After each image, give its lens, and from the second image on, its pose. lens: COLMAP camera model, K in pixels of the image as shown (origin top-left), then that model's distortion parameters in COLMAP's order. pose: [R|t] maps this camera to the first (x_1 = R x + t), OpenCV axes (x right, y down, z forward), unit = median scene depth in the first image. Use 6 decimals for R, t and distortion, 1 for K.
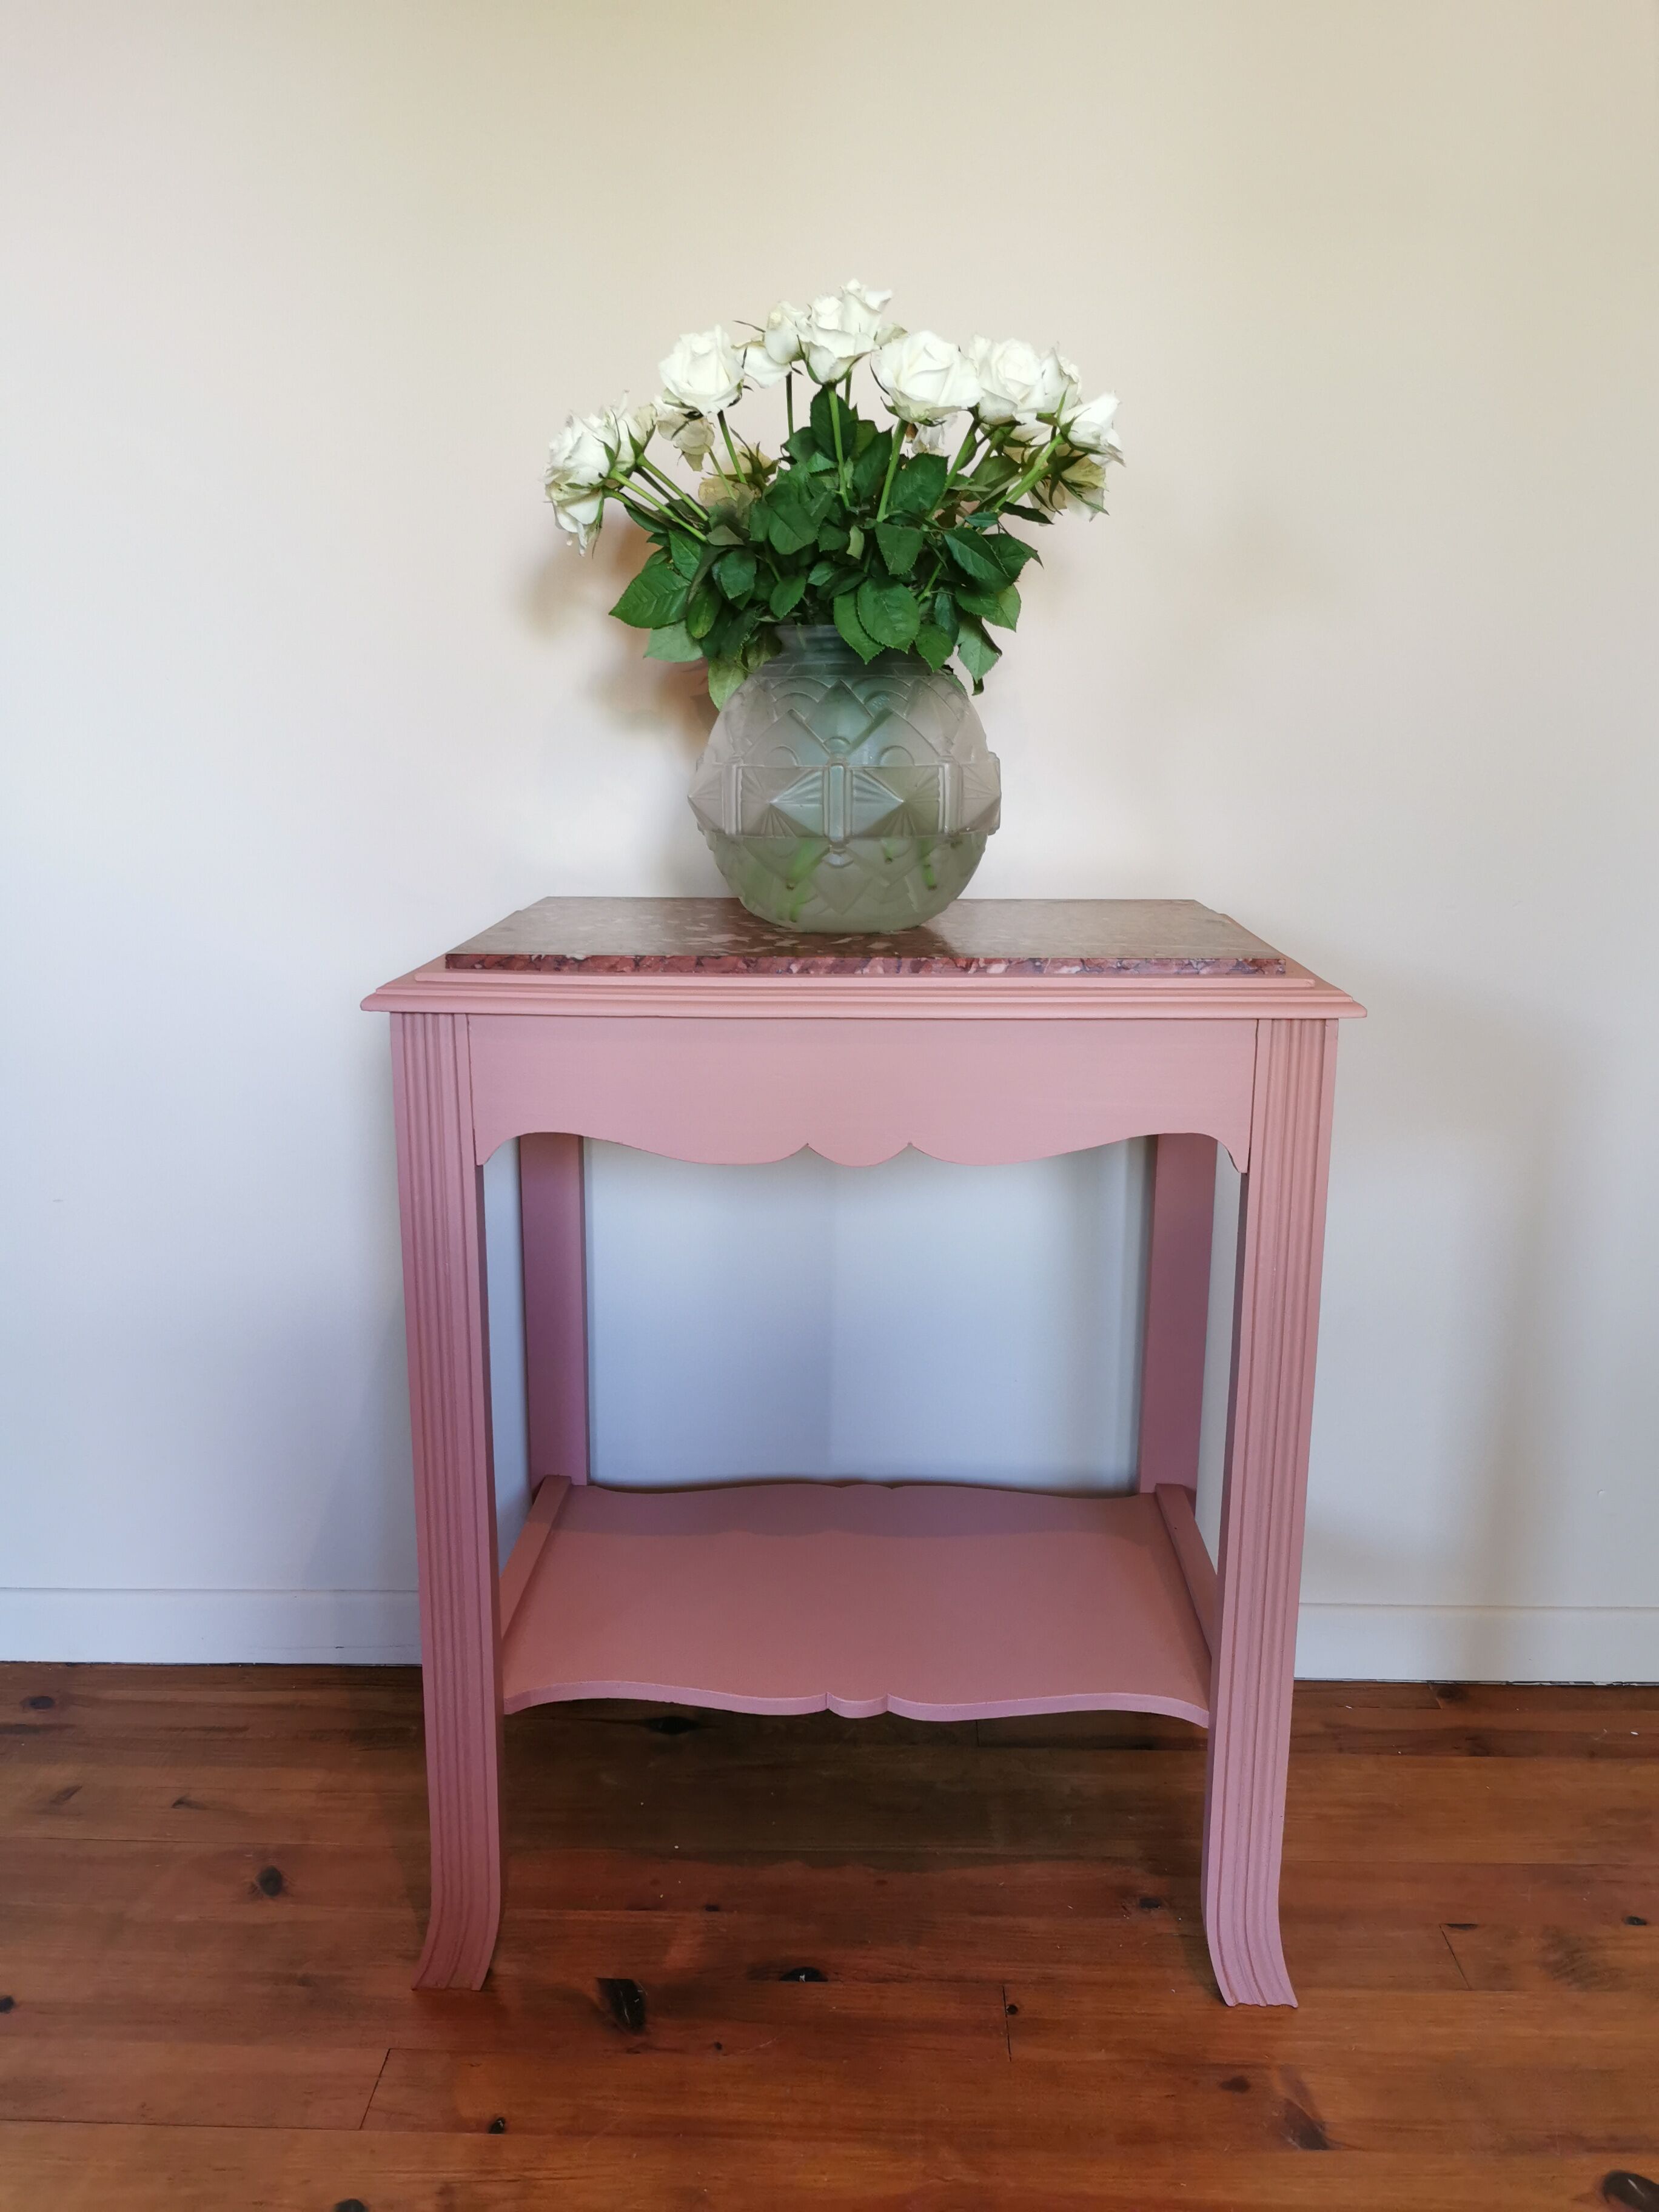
lens RADIAL K [[1835.3, 0, 794.9], [0, 1835.3, 1171.1], [0, 0, 1]] dist [0.049743, -0.117750]
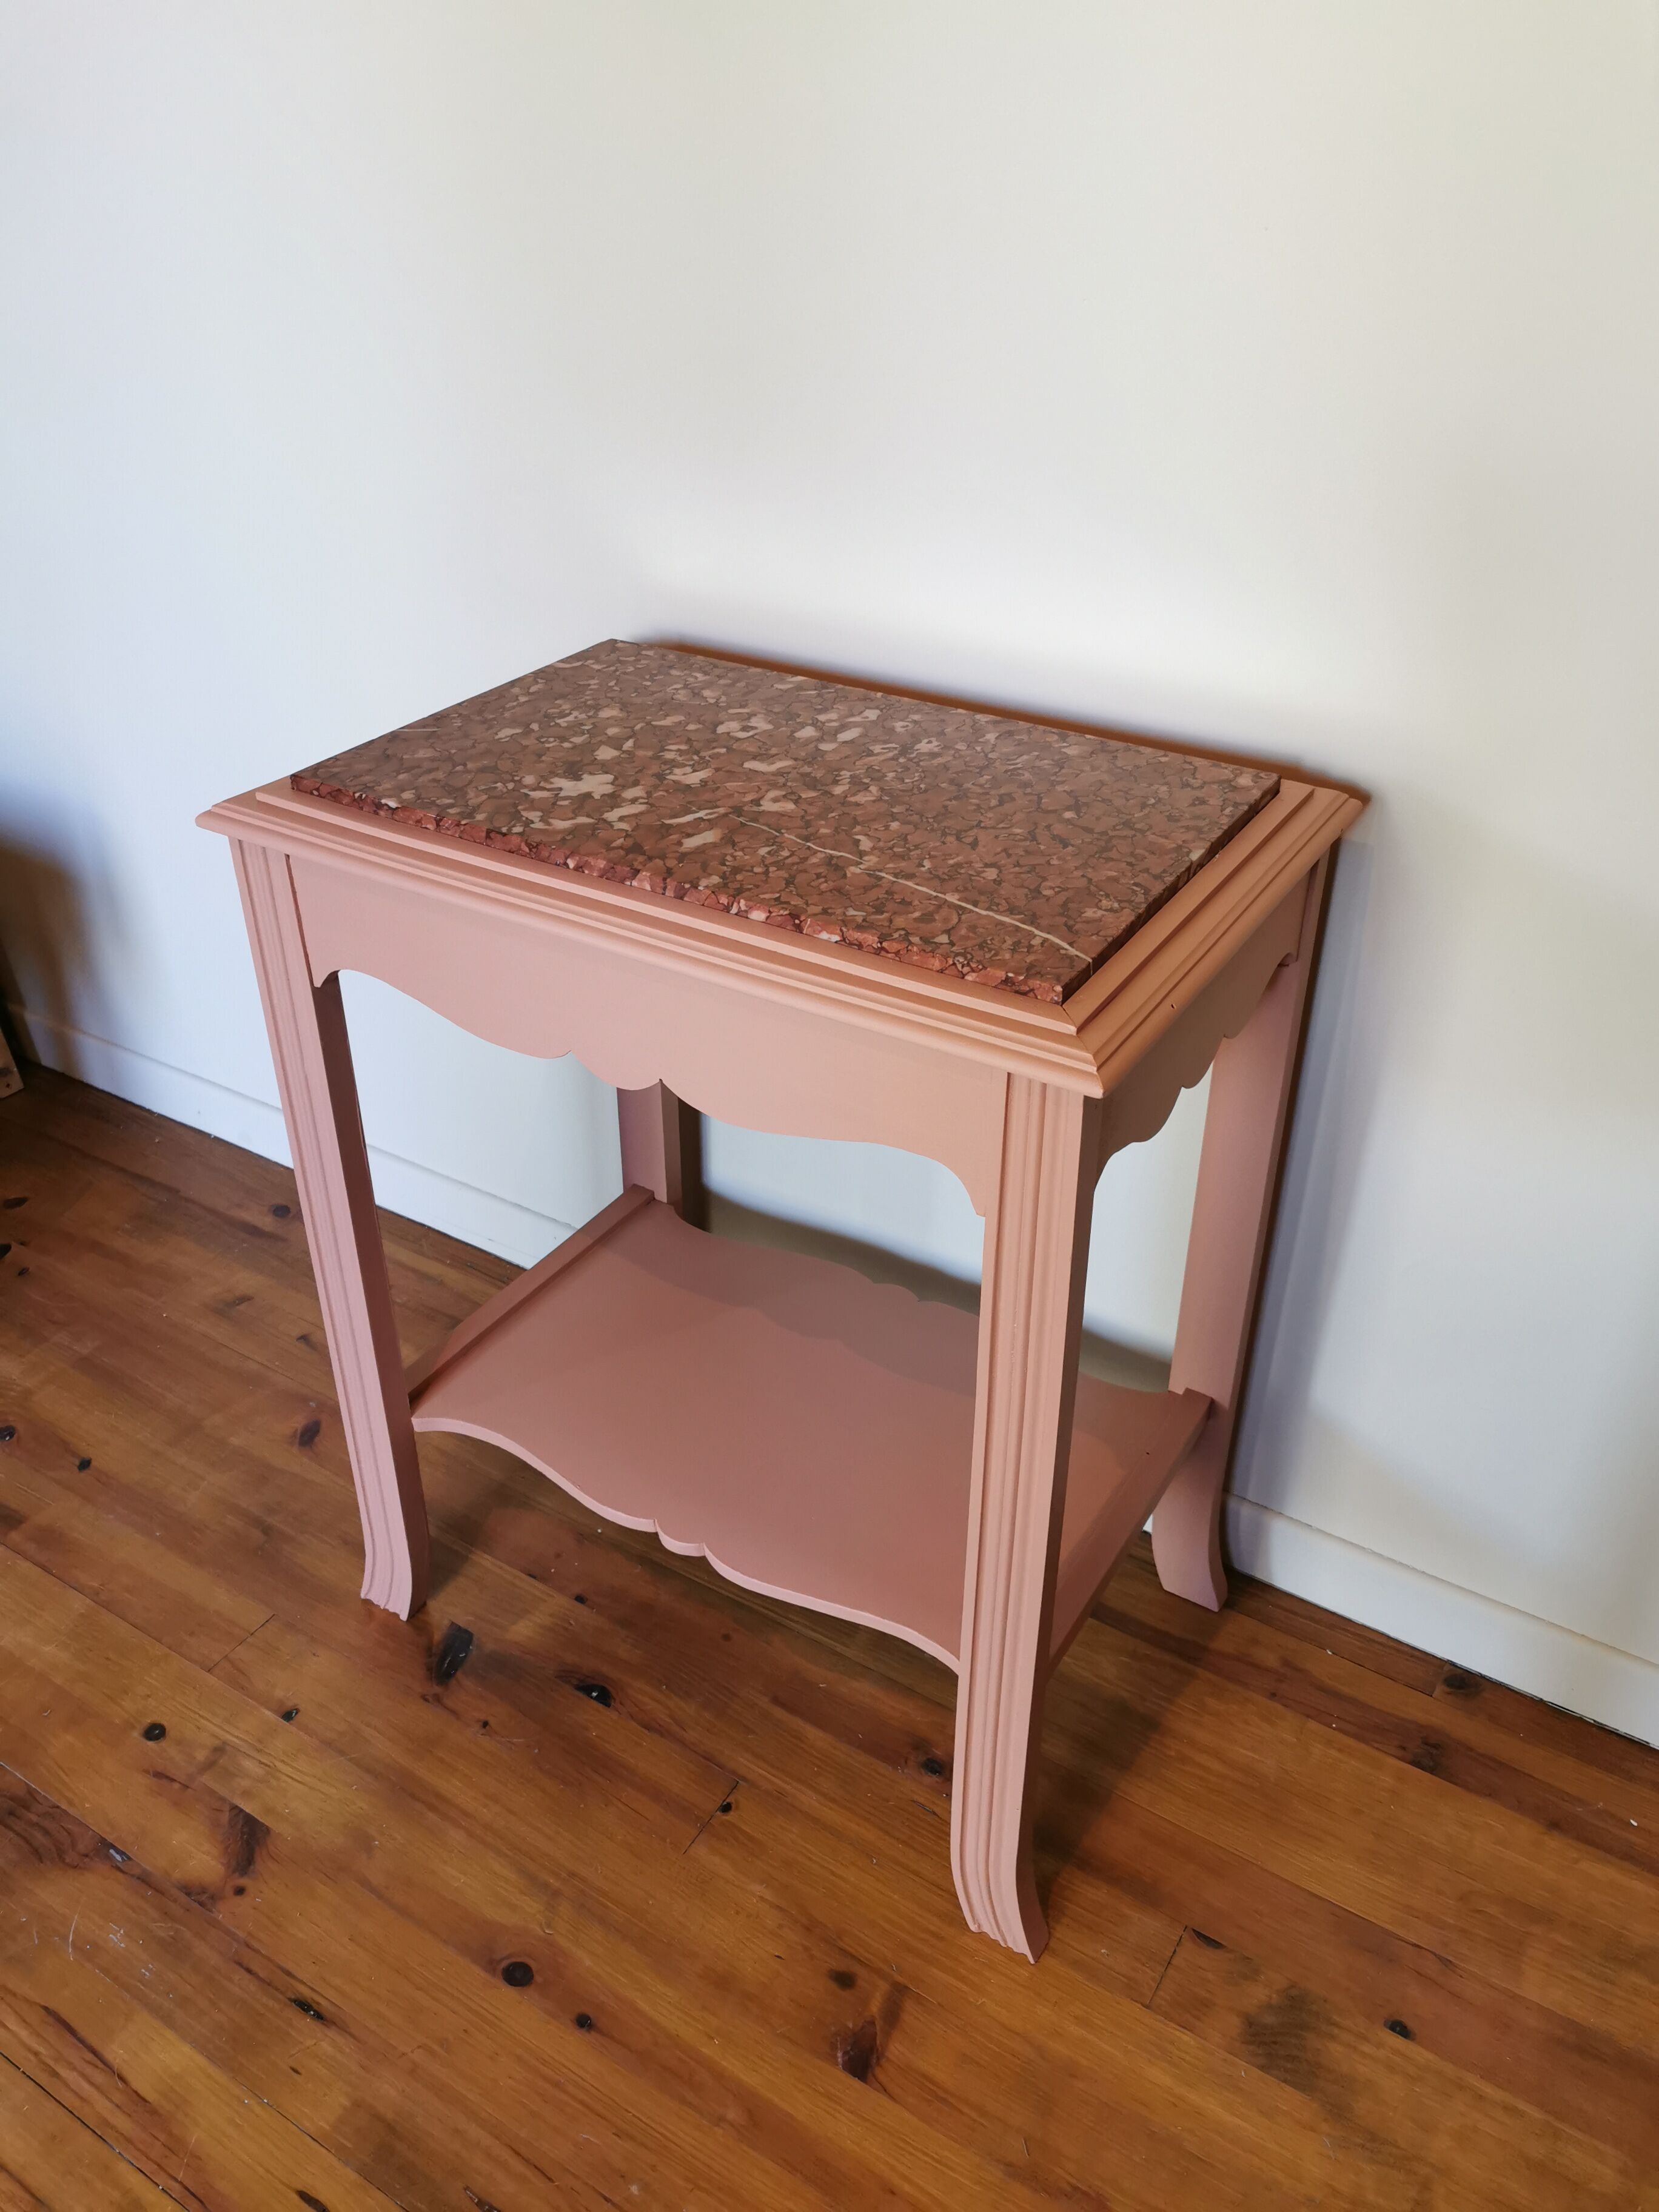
lens RADIAL K [[1738.2, 0, 829.5], [0, 1738.2, 1106.0], [0, 0, 1]] dist [0.057133, -0.095635]
pose [[0.852654, 0.291337, -0.433710, 0.482526], [-0.141093, 0.927657, 0.345754, -0.289248], [0.503064, -0.233615, 0.832076, 0.256533]]
